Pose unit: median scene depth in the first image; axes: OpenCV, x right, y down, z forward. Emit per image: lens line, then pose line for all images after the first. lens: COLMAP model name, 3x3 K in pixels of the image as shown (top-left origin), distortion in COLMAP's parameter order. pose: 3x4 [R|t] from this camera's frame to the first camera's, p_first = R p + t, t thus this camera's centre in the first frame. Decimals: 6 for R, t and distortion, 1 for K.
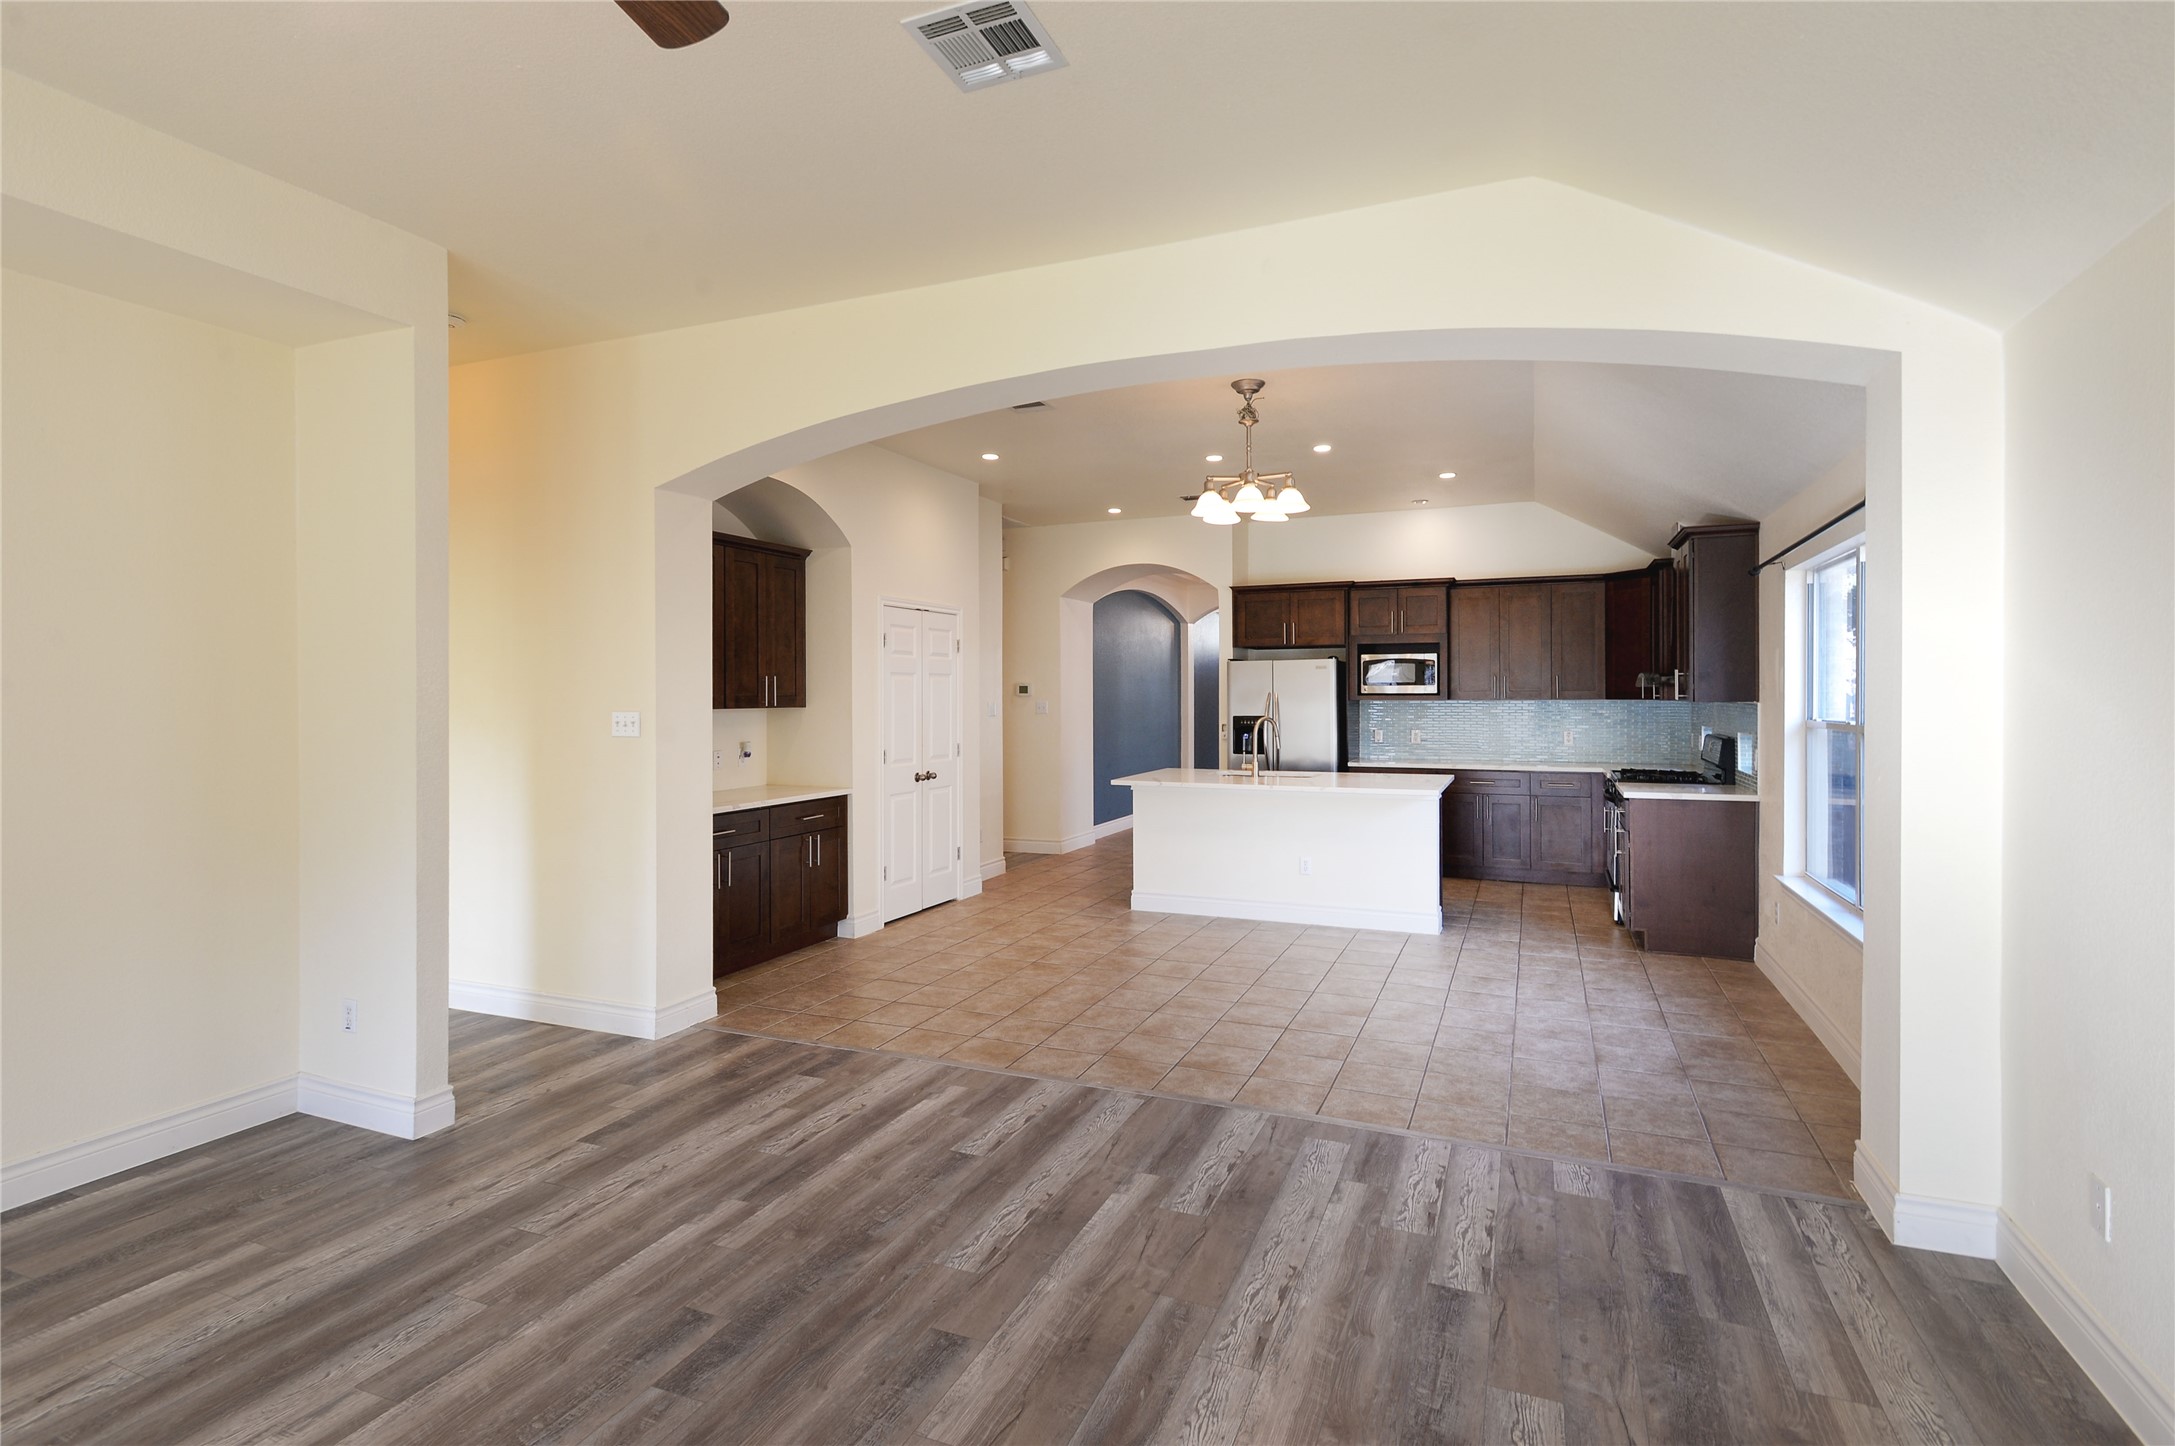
lens RADIAL K [[1045.6, 0, 1095.3], [0, 1045.6, 710.8], [0, 0, 1]] dist [0.000145, -0.001083]
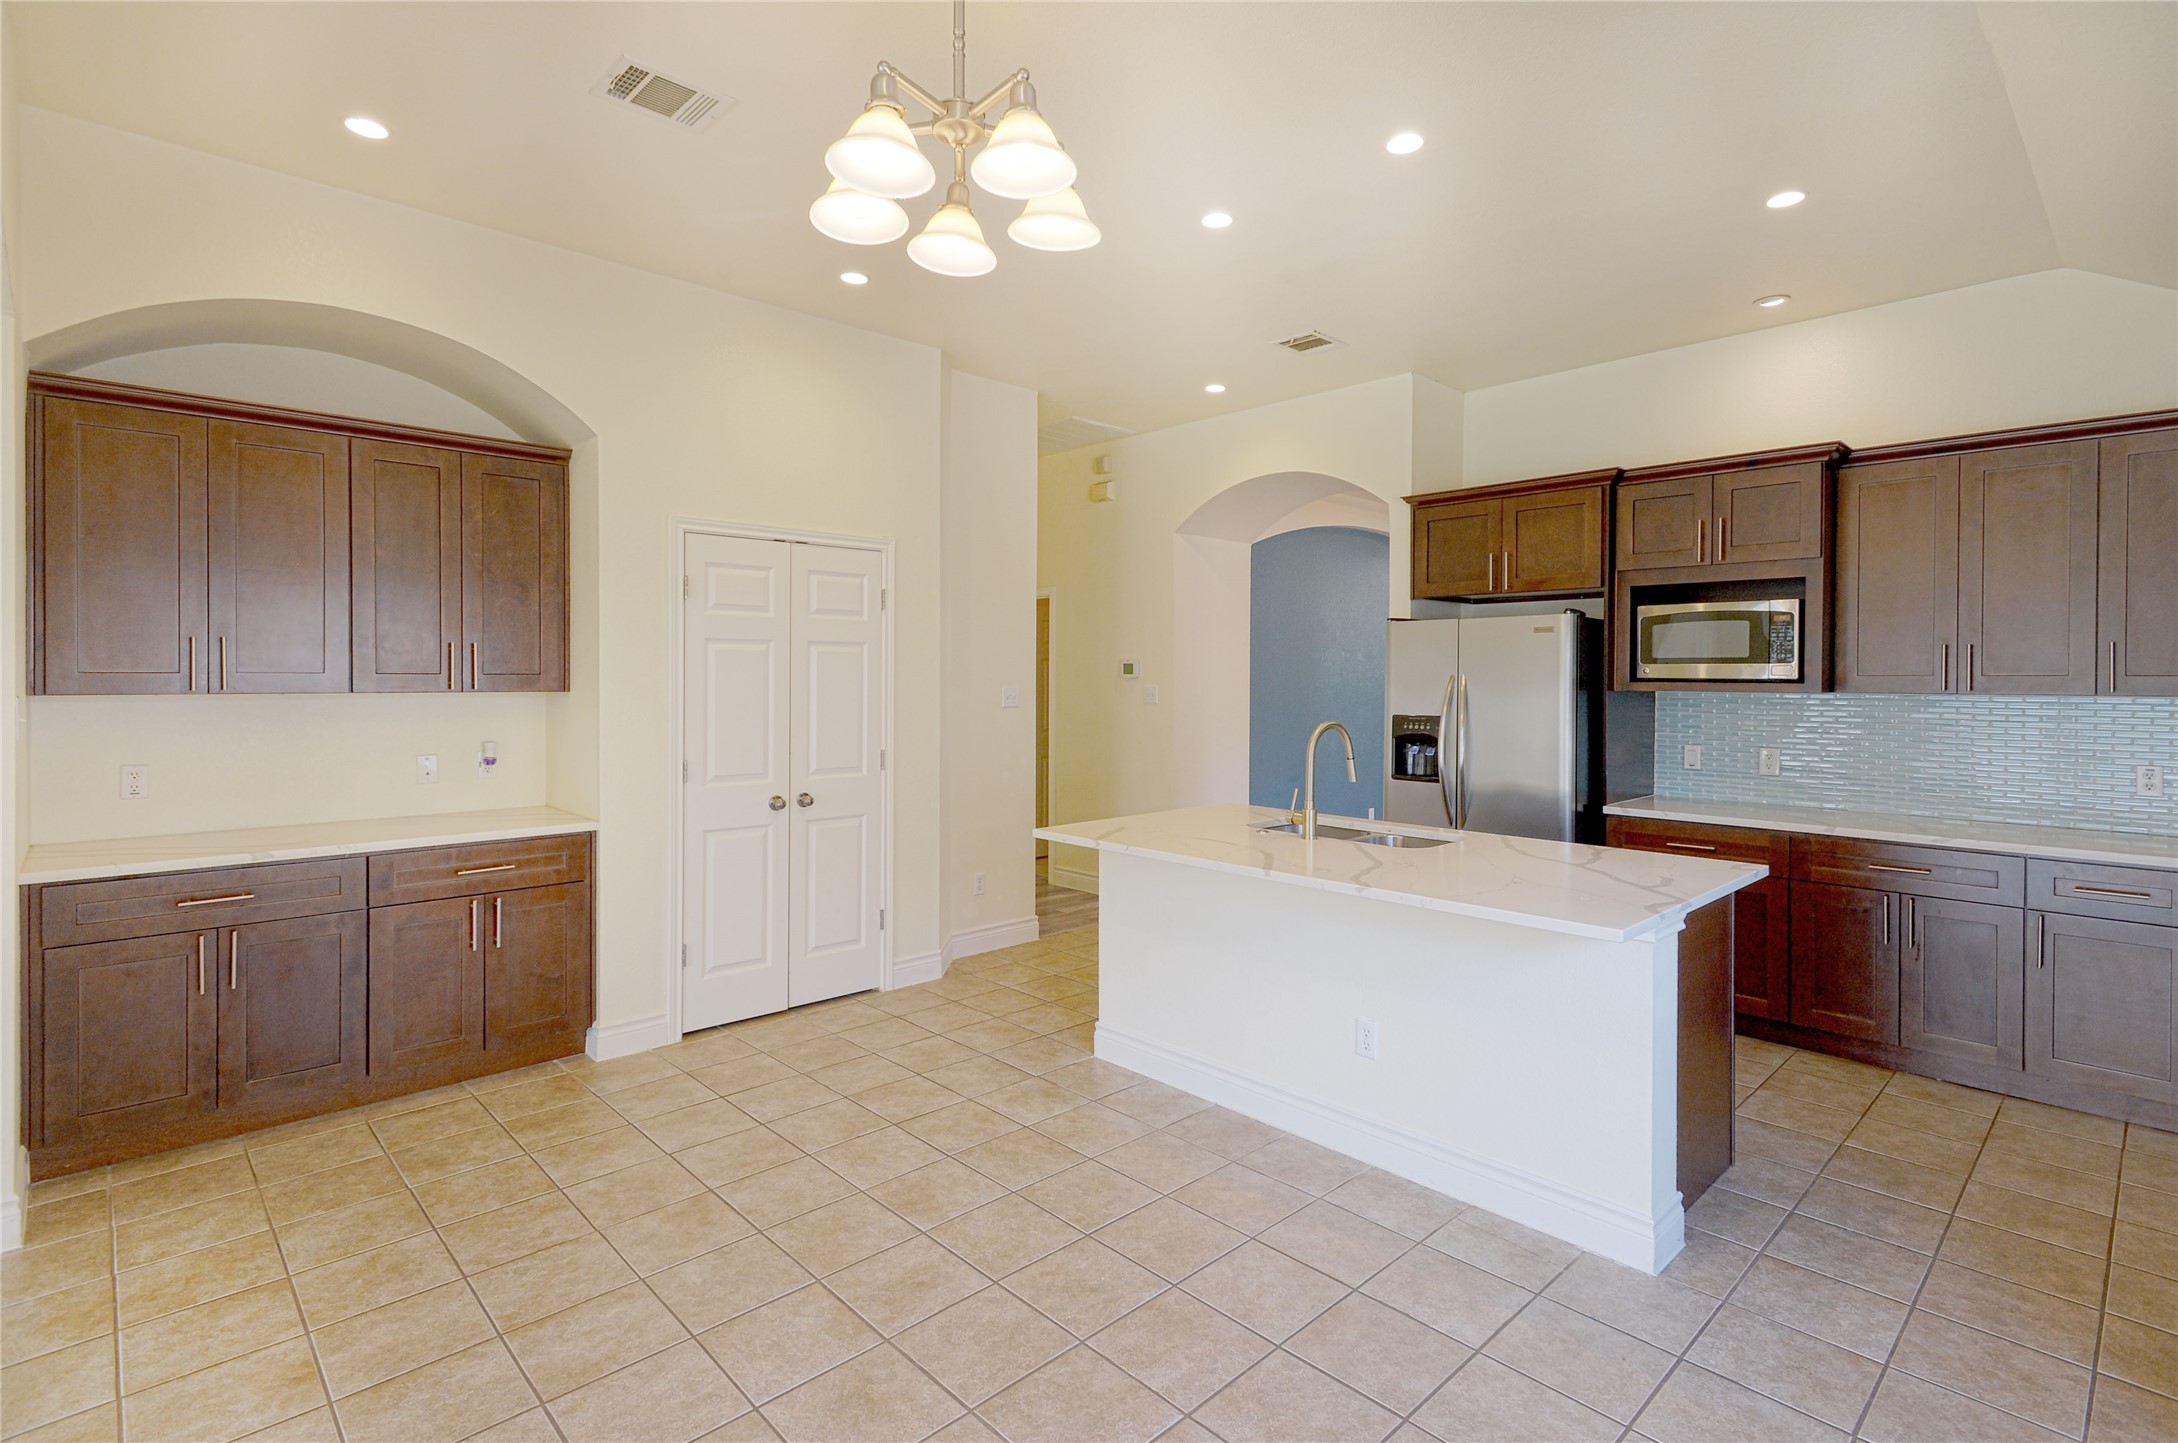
lens RADIAL K [[1047.1, 0, 1081.5], [0, 1047.1, 688.3], [0, 0, 1]] dist [0.000145, -0.001083]
pose [[0.915405, 0.013462, -0.402310, 0.522943], [-0.014286, 0.999897, 0.000952, -0.019932], [0.402282, 0.004876, 0.915503, 0.989930]]
